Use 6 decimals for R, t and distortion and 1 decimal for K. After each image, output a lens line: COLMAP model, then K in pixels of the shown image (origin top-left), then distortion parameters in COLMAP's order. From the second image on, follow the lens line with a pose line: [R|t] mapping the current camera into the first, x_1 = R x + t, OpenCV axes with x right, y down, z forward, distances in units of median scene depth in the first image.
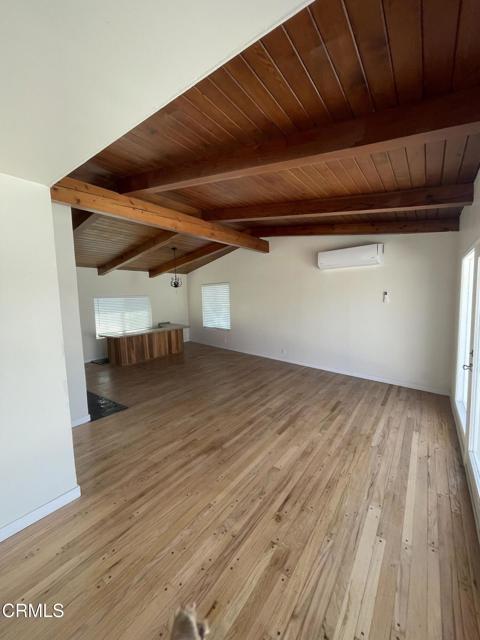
lens RADIAL K [[259.1, 0, 238.2], [0, 259.1, 321.0], [0, 0, 1]] dist [-0.000834, 0.000074]
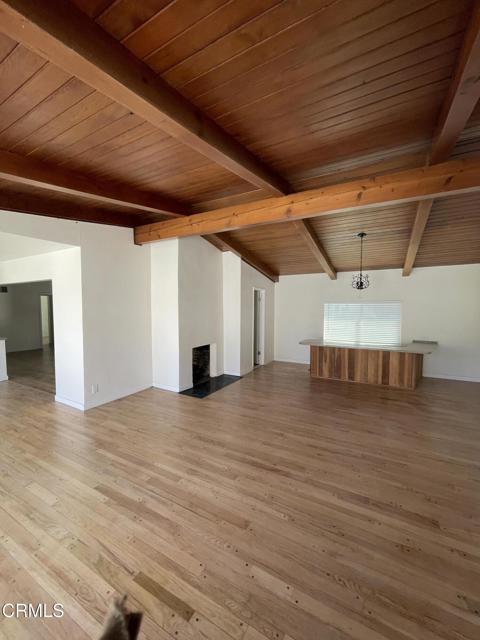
lens RADIAL K [[259.1, 0, 239.6], [0, 259.1, 318.5], [0, 0, 1]] dist [-0.000834, 0.000074]
pose [[0.123544, 0.069148, -0.989927, 0.740667], [-0.097681, 0.993572, 0.057212, -0.104385], [0.987520, 0.089629, 0.129504, 1.031154]]
